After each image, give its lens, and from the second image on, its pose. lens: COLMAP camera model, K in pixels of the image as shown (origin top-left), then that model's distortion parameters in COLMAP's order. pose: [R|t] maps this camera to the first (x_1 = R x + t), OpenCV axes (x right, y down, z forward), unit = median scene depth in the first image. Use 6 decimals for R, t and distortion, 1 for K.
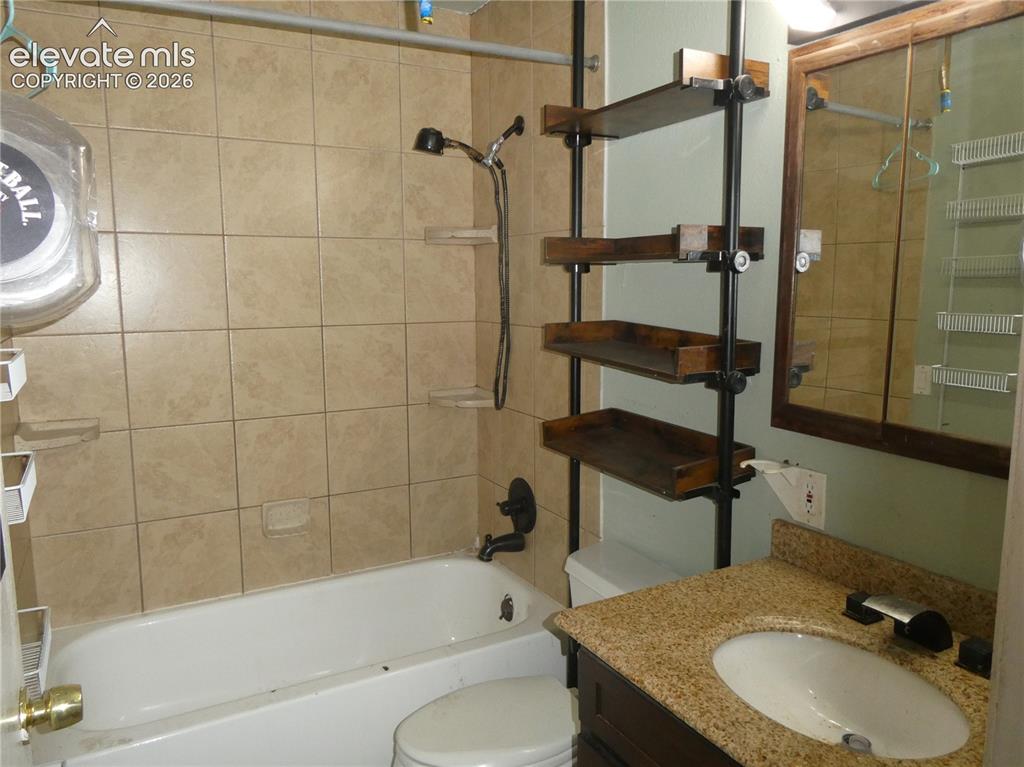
lens RADIAL K [[740.6, 0, 515.2], [0, 740.6, 380.8], [0, 0, 1]] dist [0.006088, -0.006932]
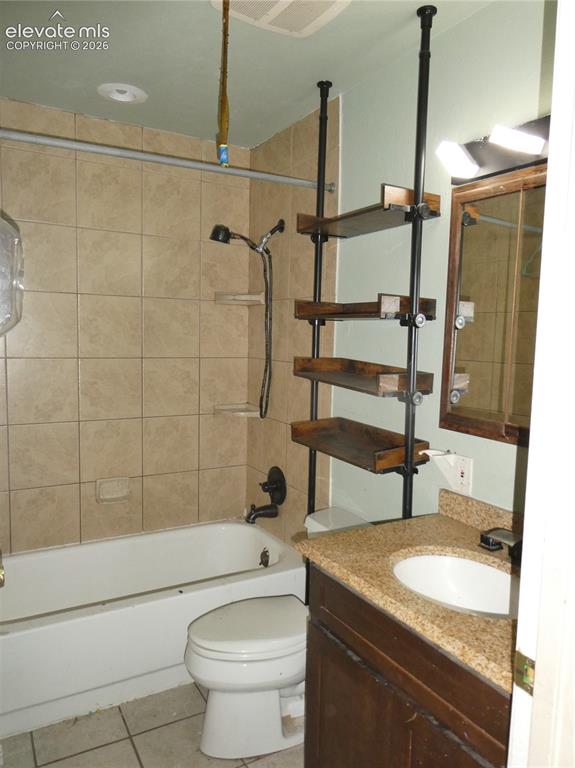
lens RADIAL K [[555.5, 0, 286.3], [0, 555.5, 395.6], [0, 0, 1]] dist [0.006088, -0.006932]
pose [[0.999476, 0.025710, 0.019672, 0.002171], [-0.025269, 0.999431, -0.022360, 0.021135], [-0.020235, 0.021852, 0.999556, -0.112059]]
